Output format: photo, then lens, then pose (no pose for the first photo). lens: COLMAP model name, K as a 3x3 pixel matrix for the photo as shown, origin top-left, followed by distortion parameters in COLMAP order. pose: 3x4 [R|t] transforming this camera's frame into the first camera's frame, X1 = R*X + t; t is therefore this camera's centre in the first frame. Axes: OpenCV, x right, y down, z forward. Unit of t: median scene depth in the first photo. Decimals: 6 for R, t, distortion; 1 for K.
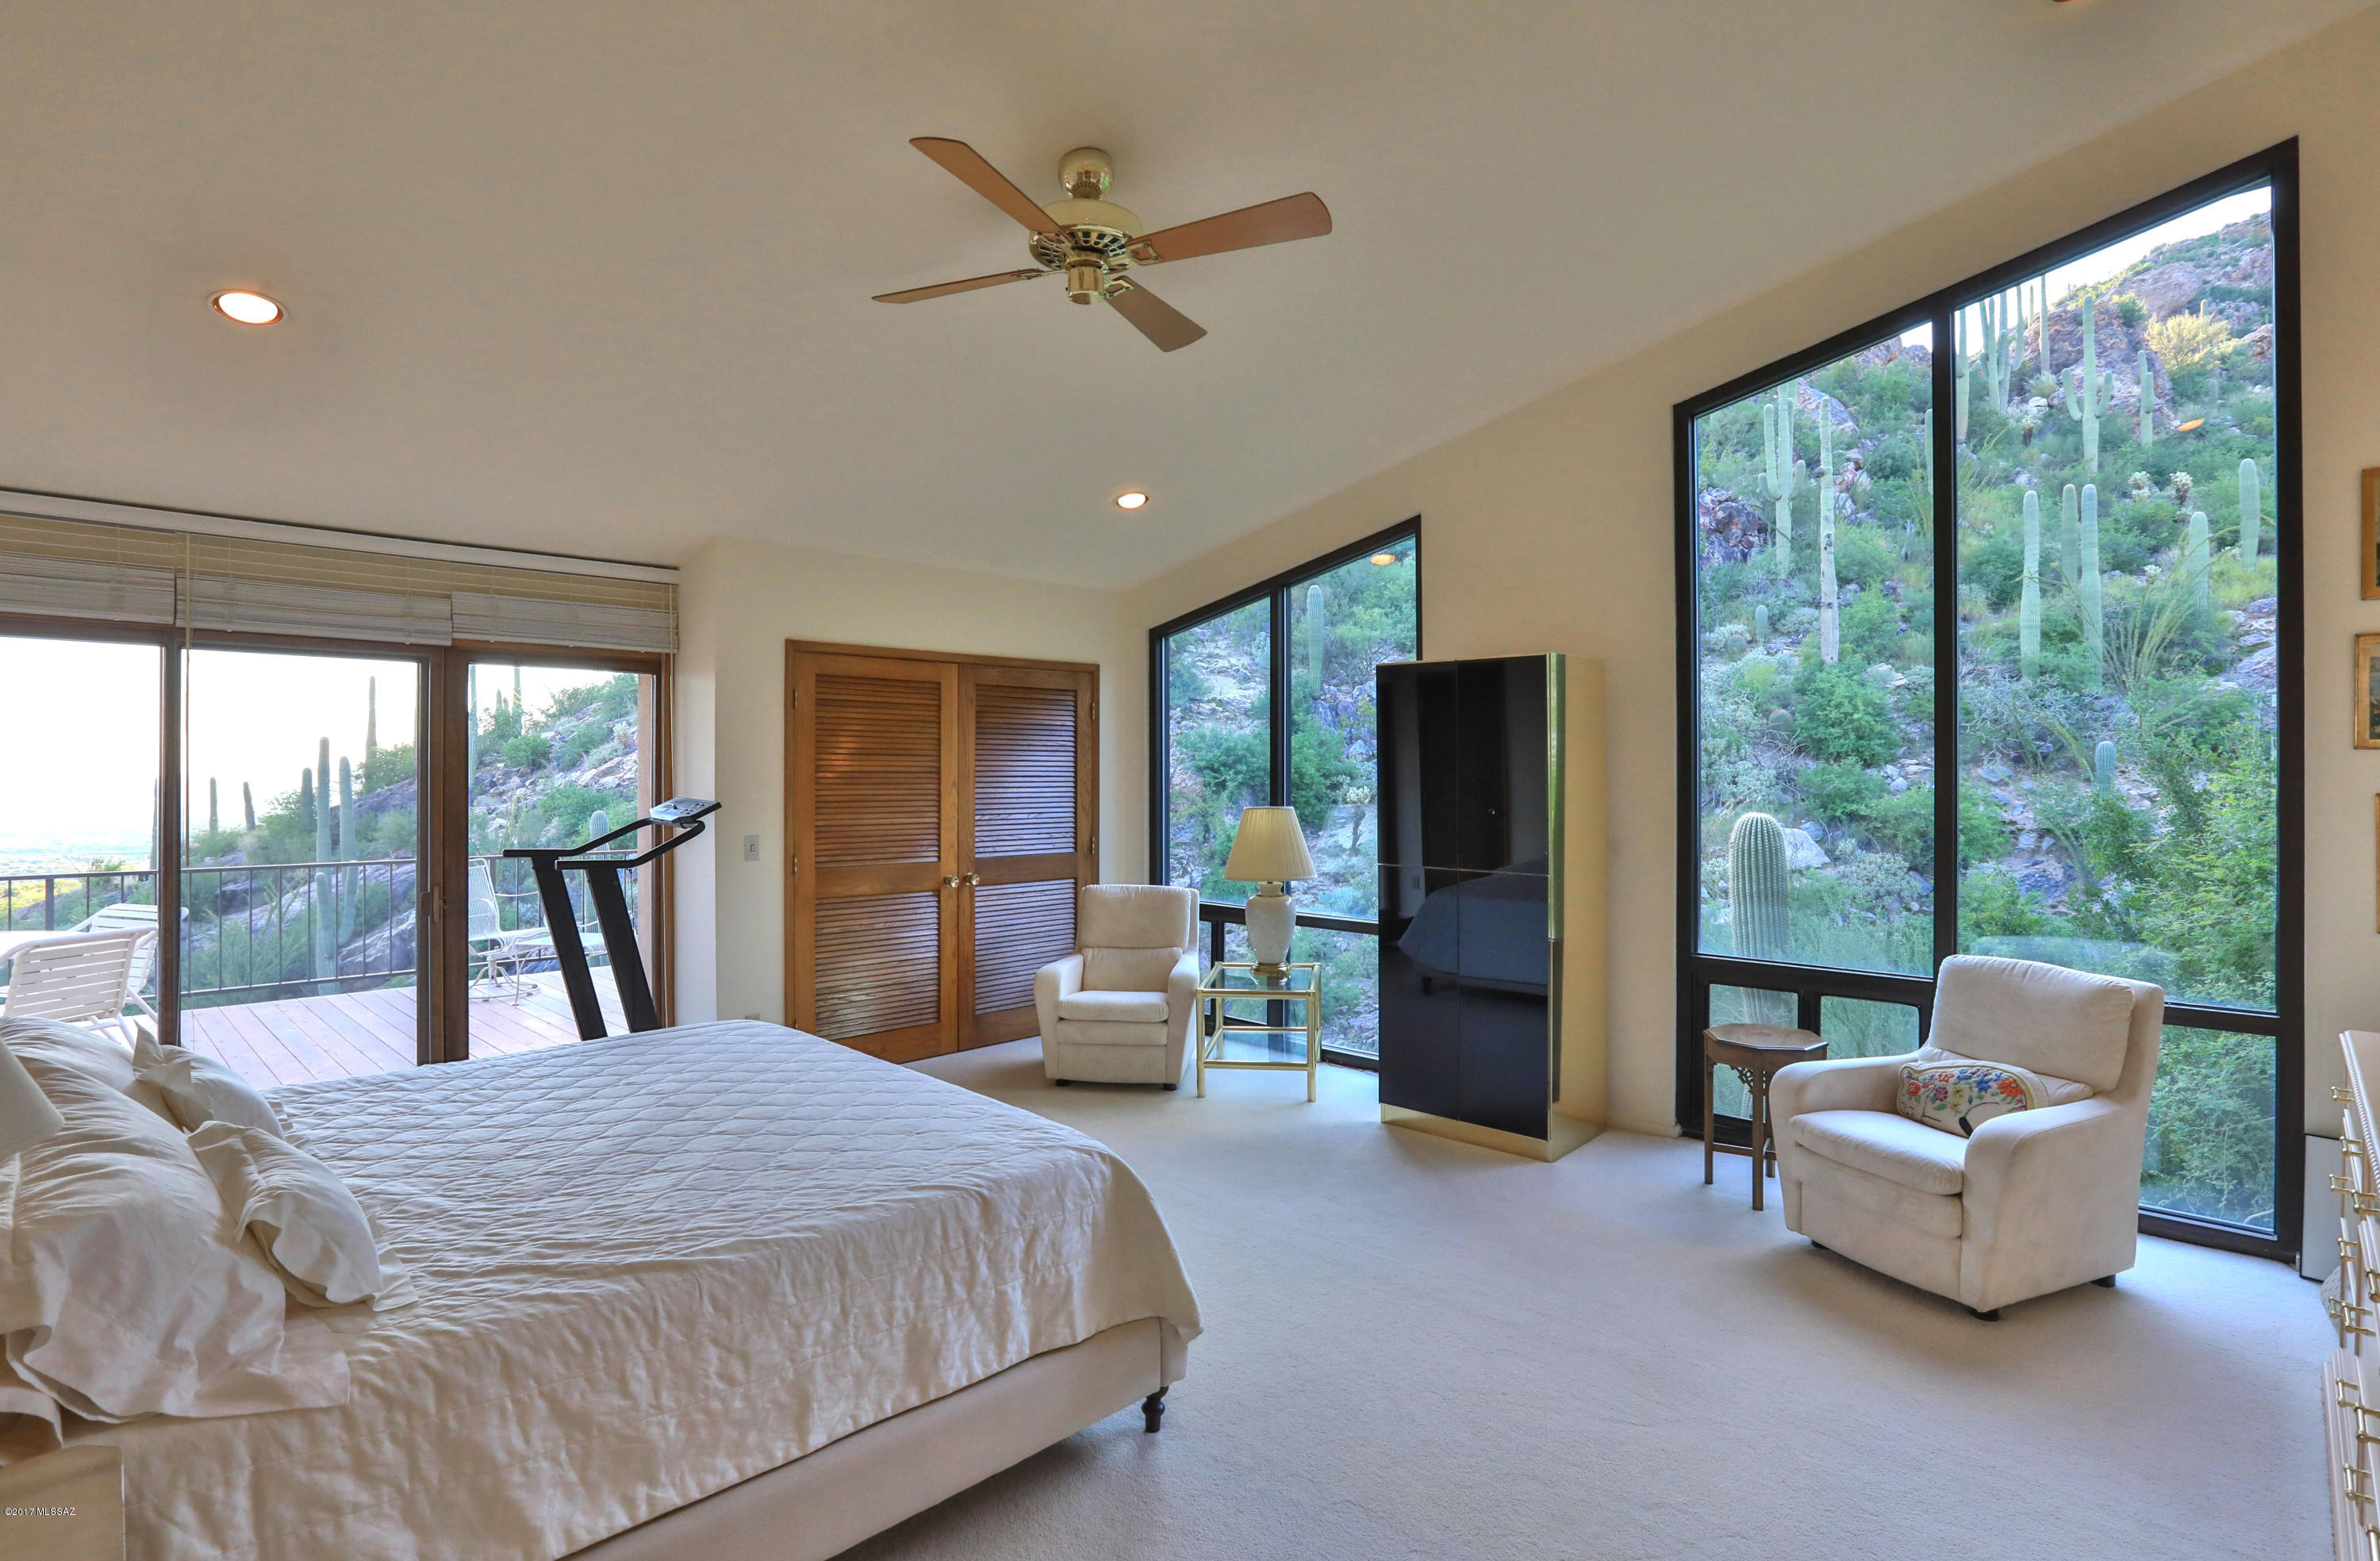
lens RADIAL K [[1204.5, 0, 1190.9], [0, 1204.5, 769.1], [0, 0, 1]] dist [-0.000402, -0.000112]
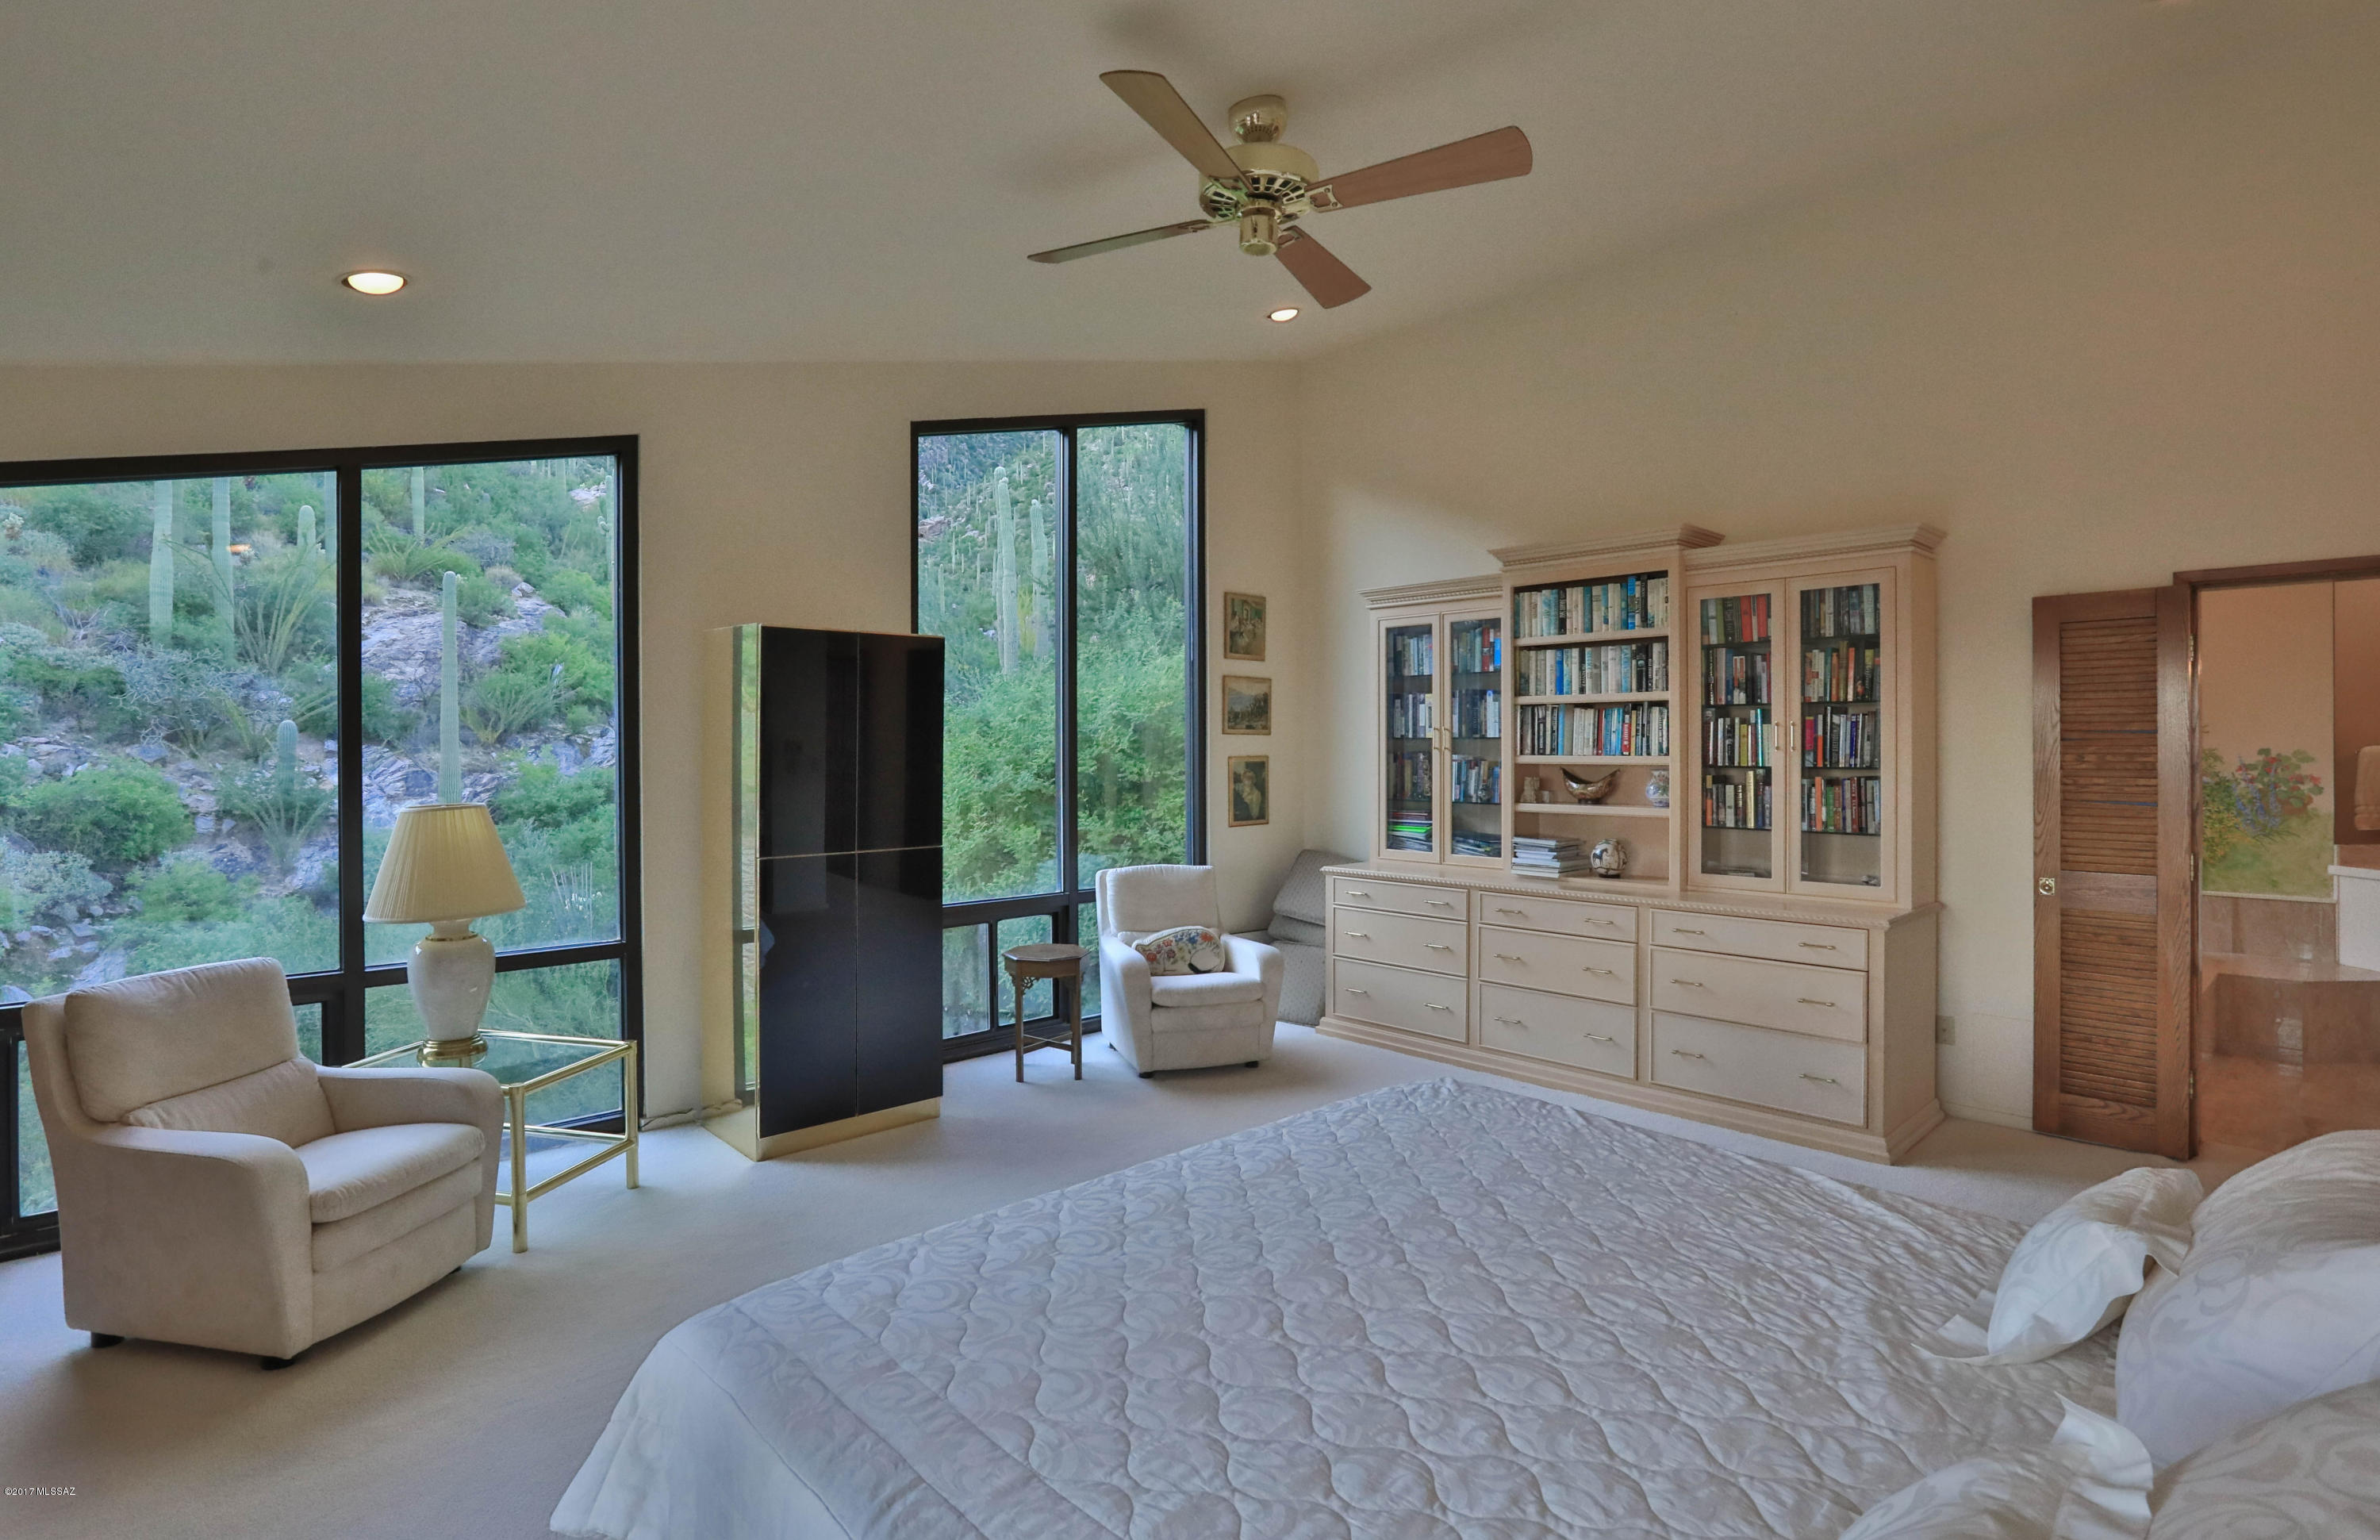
lens RADIAL K [[1178.9, 0, 1190.0], [0, 1178.9, 770.0], [0, 0, 1]] dist [0.000084, -0.000405]
pose [[0.059011, -0.021486, 0.998026, -0.221016], [0.003719, 0.999766, 0.021304, 0.000245], [-0.998250, 0.002454, 0.059077, 0.220468]]
